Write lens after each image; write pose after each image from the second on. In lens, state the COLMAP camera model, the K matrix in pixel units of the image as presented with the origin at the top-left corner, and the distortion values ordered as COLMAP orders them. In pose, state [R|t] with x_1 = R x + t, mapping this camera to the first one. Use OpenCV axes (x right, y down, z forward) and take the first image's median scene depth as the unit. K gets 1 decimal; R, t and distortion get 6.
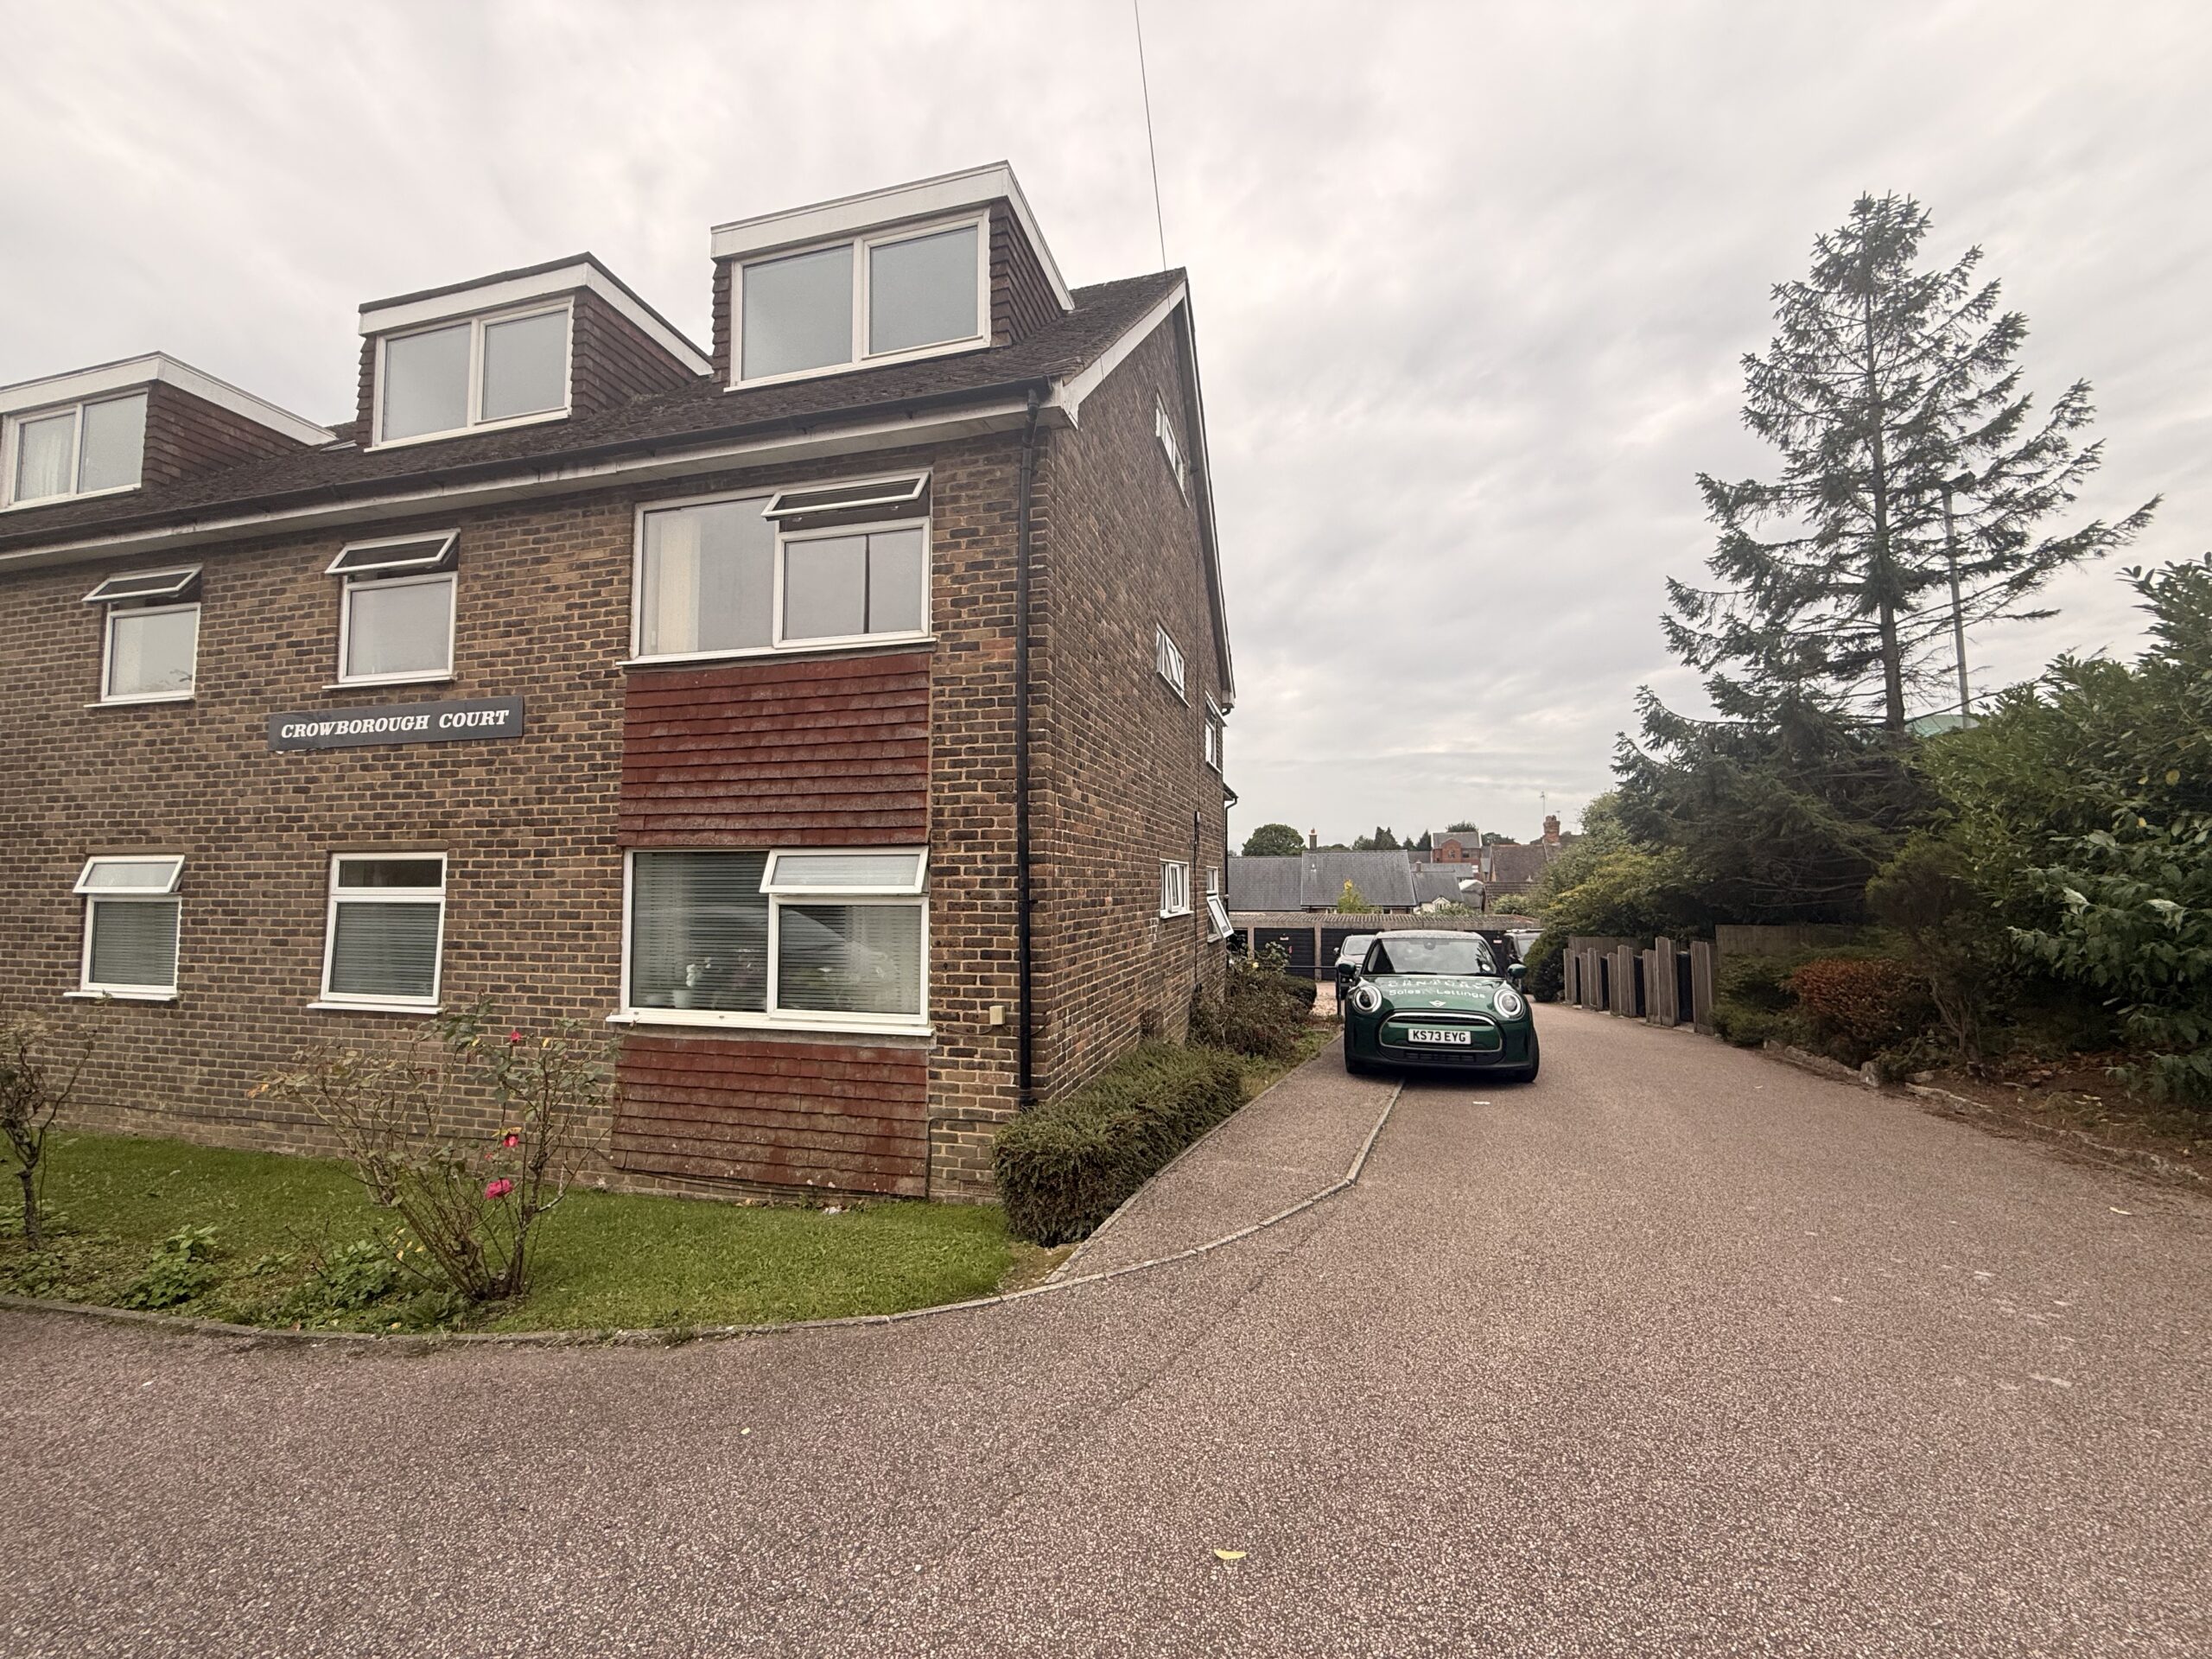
lens RADIAL K [[885.5, 0, 1098.8], [0, 885.5, 831.2], [0, 0, 1]] dist [0.000189, -0.000057]
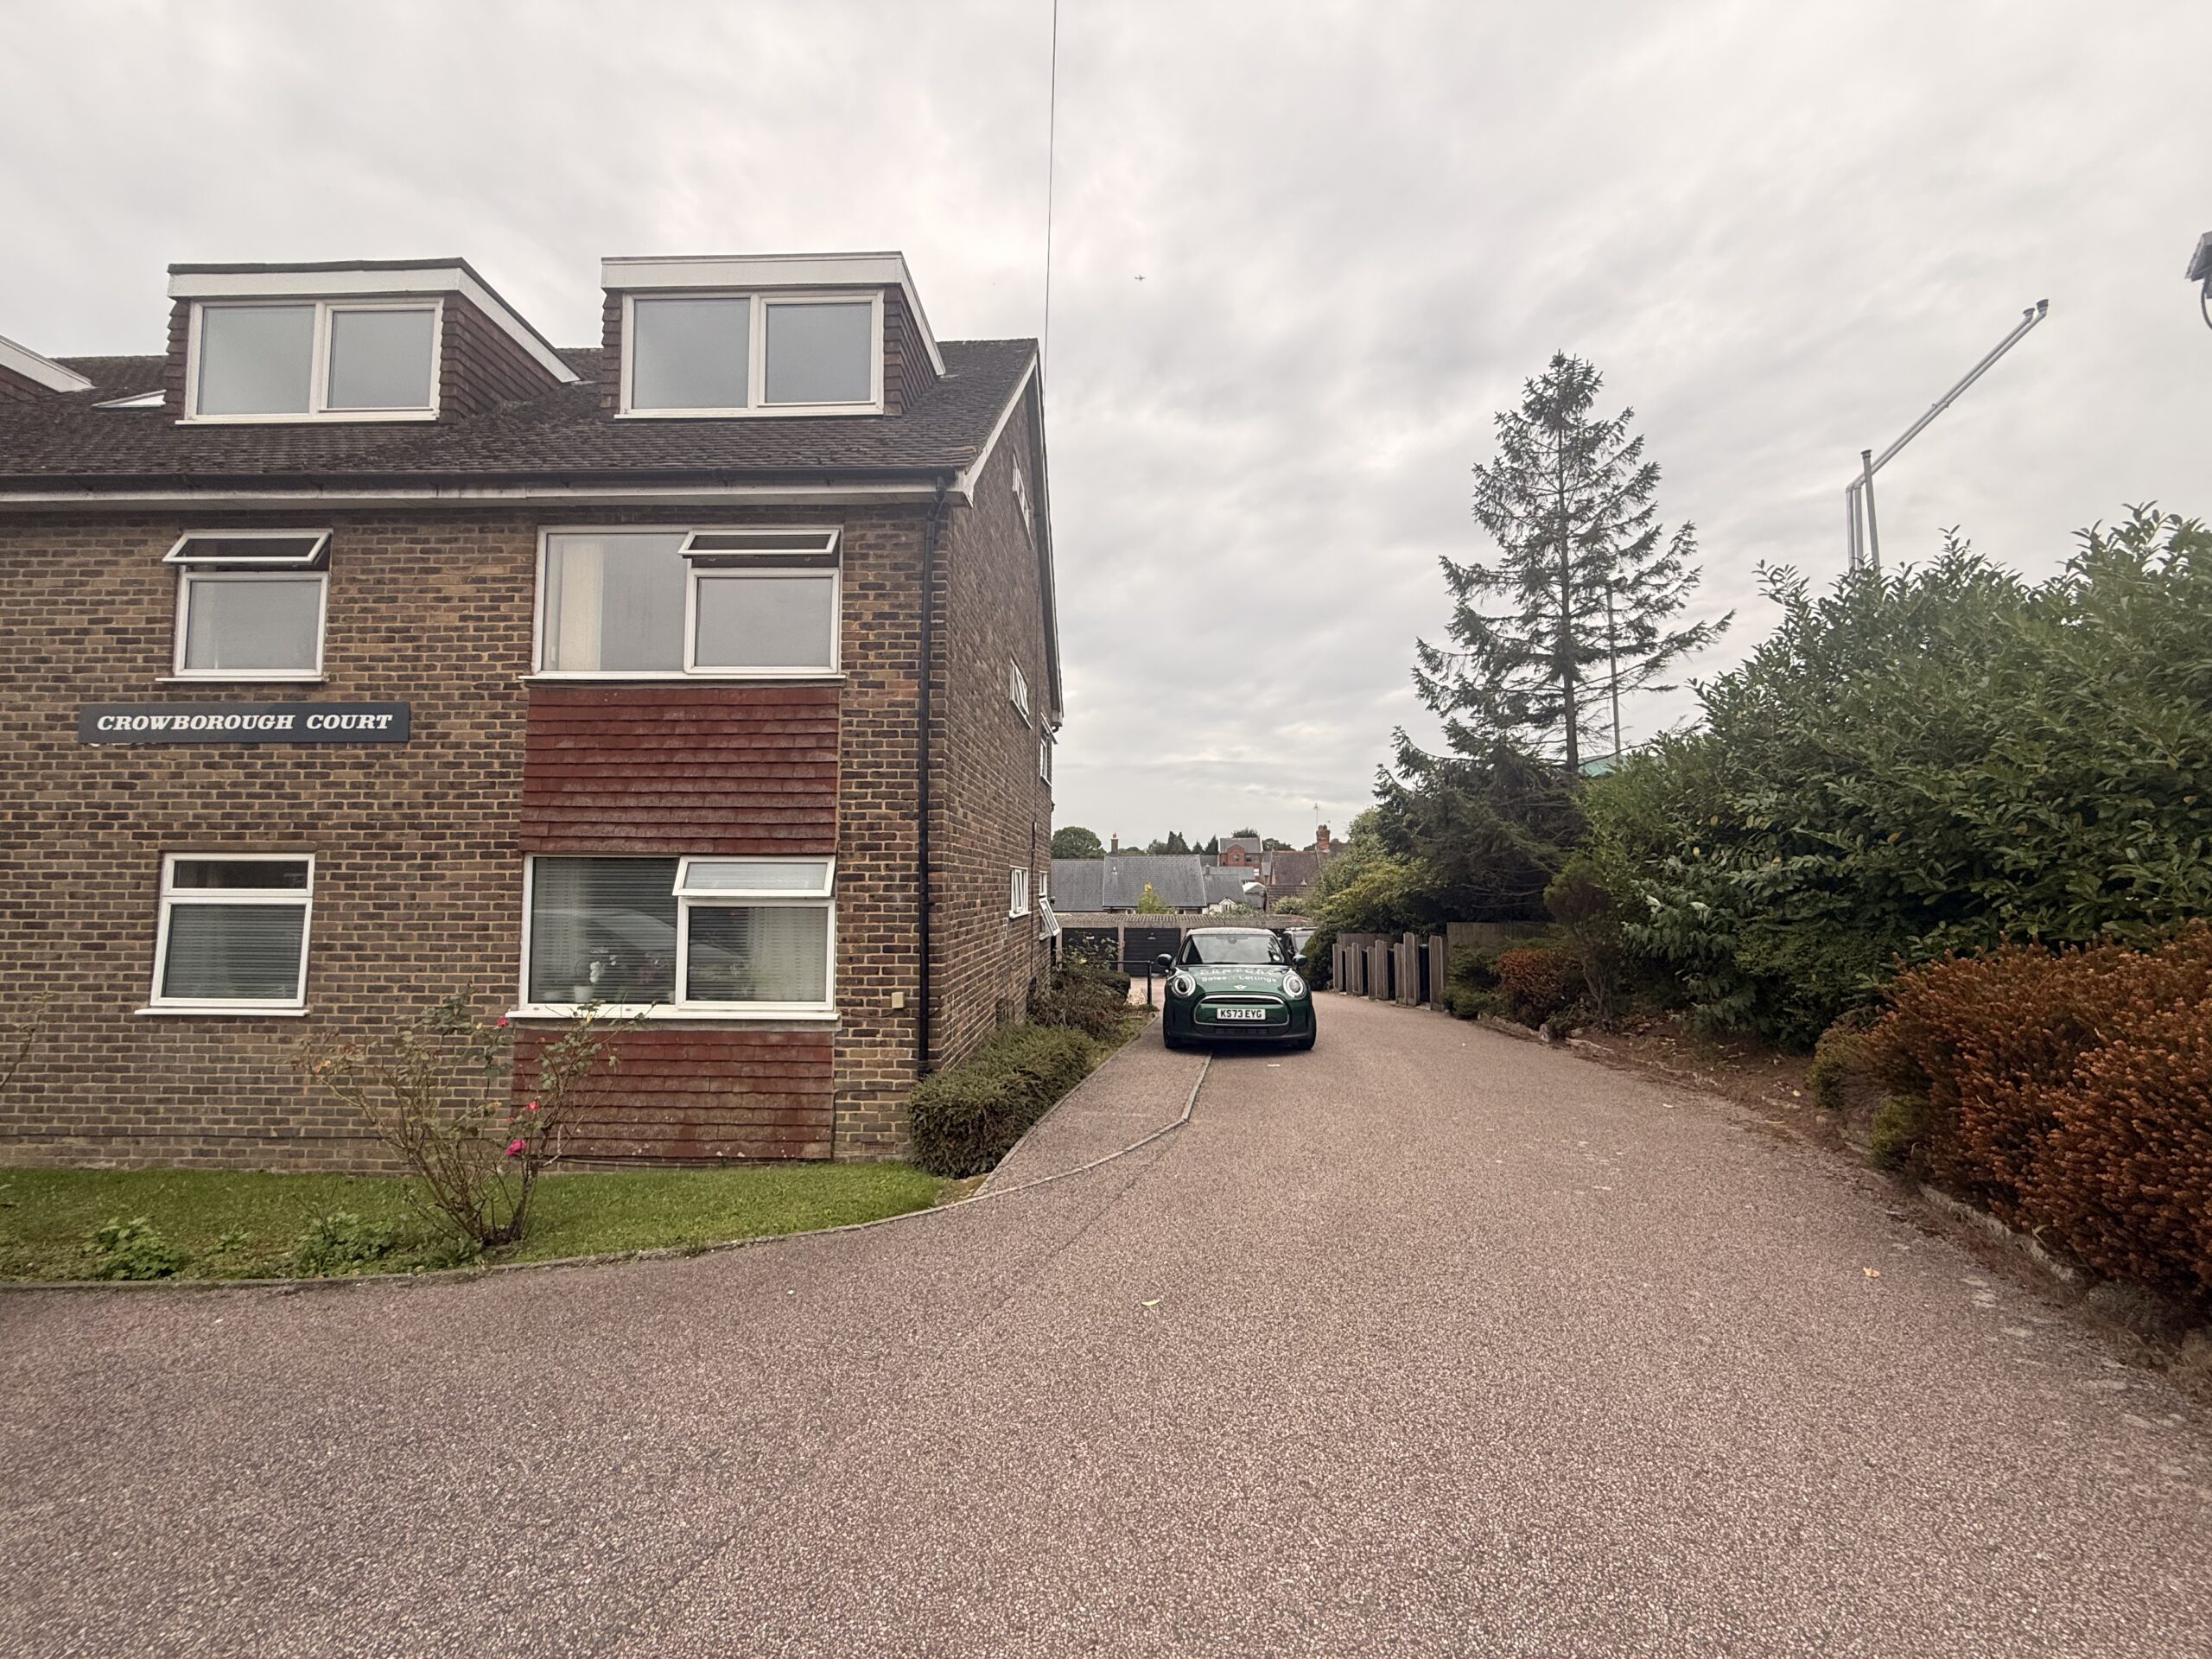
lens RADIAL K [[885.5, 0, 1098.8], [0, 885.5, 831.2], [0, 0, 1]] dist [0.000189, -0.000057]
pose [[0.974506, 0.018559, 0.223594, -0.099979], [-0.018333, 0.999827, -0.003087, -0.015088], [-0.223612, -0.001091, 0.974678, -0.171856]]
